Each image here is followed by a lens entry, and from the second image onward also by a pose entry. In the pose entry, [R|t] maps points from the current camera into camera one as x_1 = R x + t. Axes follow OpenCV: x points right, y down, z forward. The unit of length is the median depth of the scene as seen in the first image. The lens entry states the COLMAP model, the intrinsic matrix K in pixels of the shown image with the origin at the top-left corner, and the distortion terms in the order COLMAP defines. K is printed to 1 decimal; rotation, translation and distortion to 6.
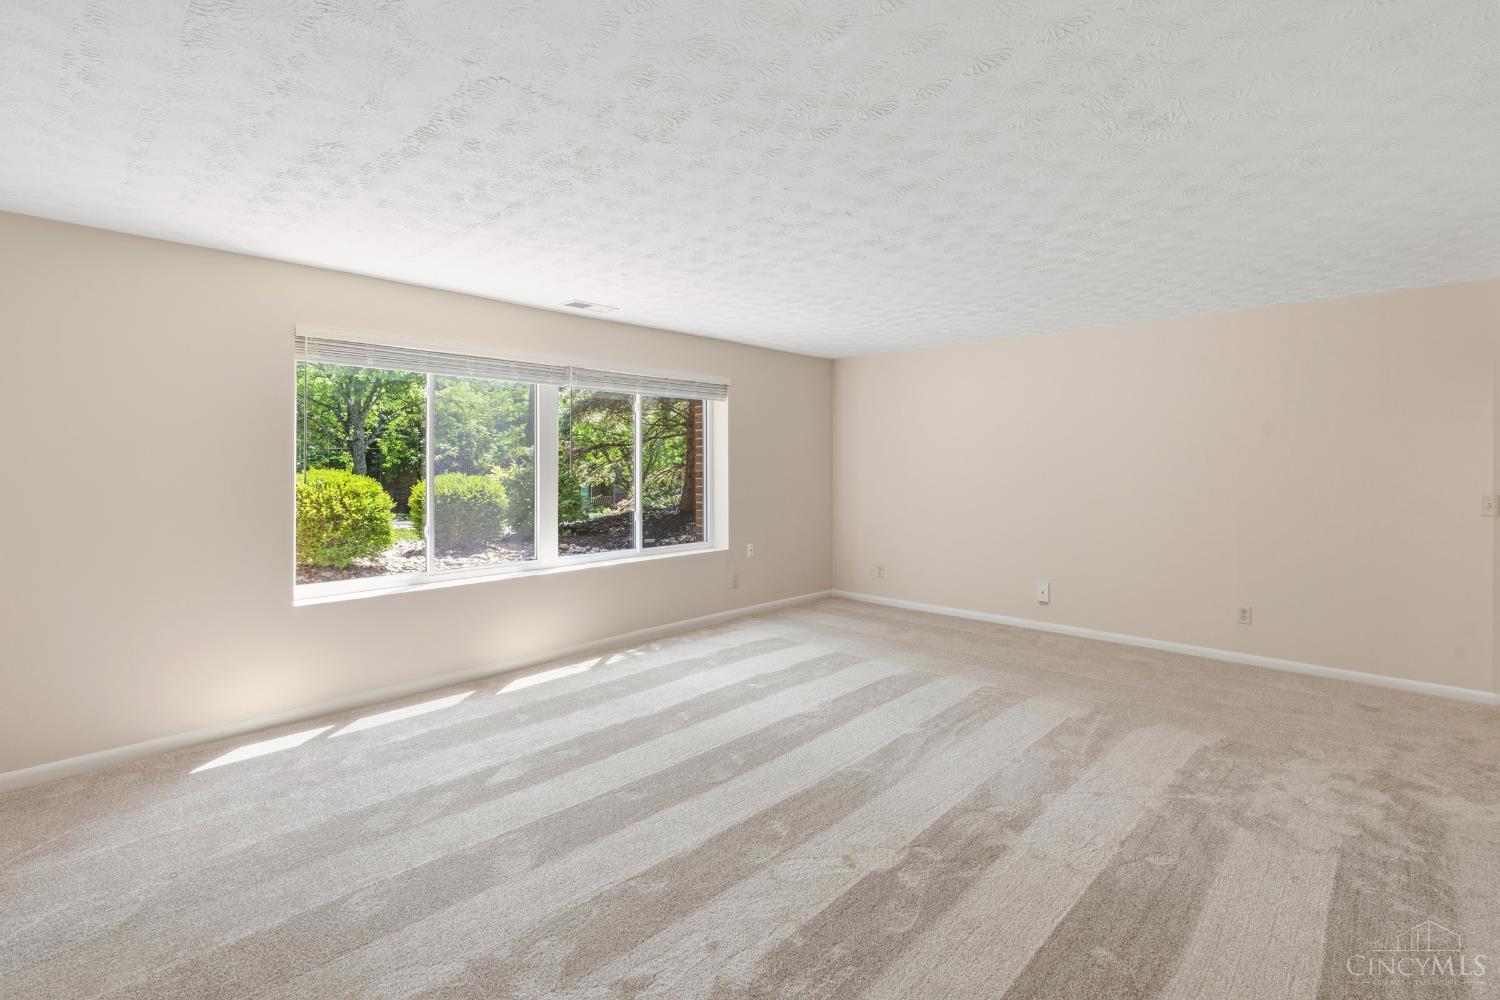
lens RADIAL K [[690.8, 0, 773.4], [0, 690.8, 463.0], [0, 0, 1]] dist [-0.009246, 0.002659]
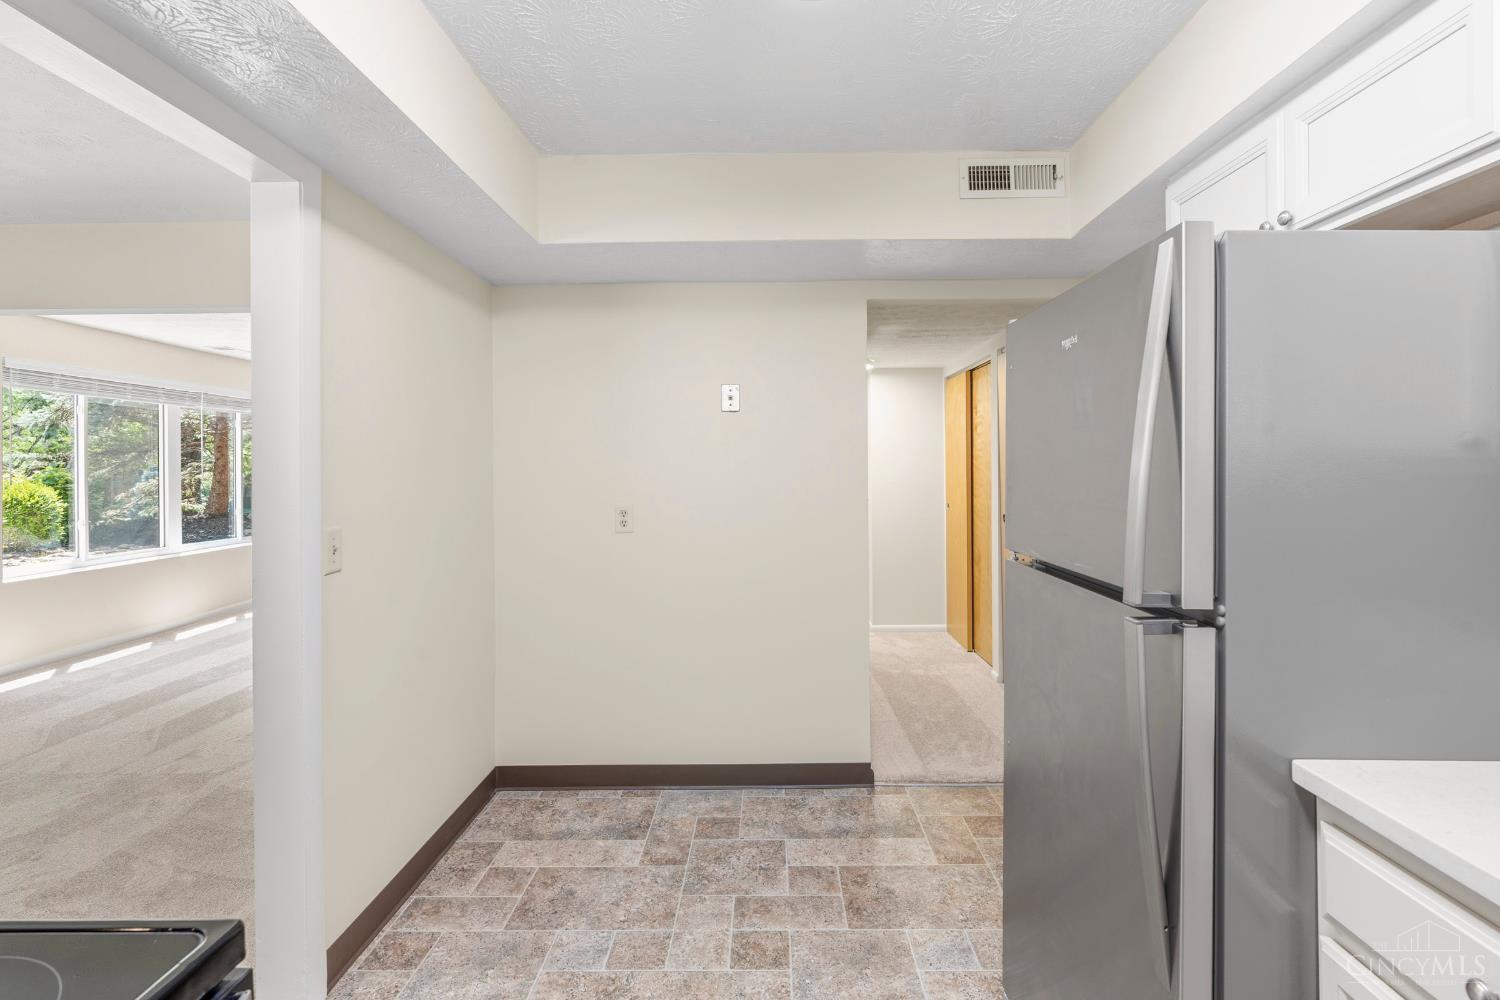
lens RADIAL K [[729.9, 0, 753.6], [0, 729.9, 455.9], [0, 0, 1]] dist [-0.005062, 0.001608]
pose [[0.748310, 0.003906, 0.663337, -0.546506], [0.009126, 0.999827, -0.016182, 0.010604], [-0.663286, 0.018163, 0.748146, -0.876019]]
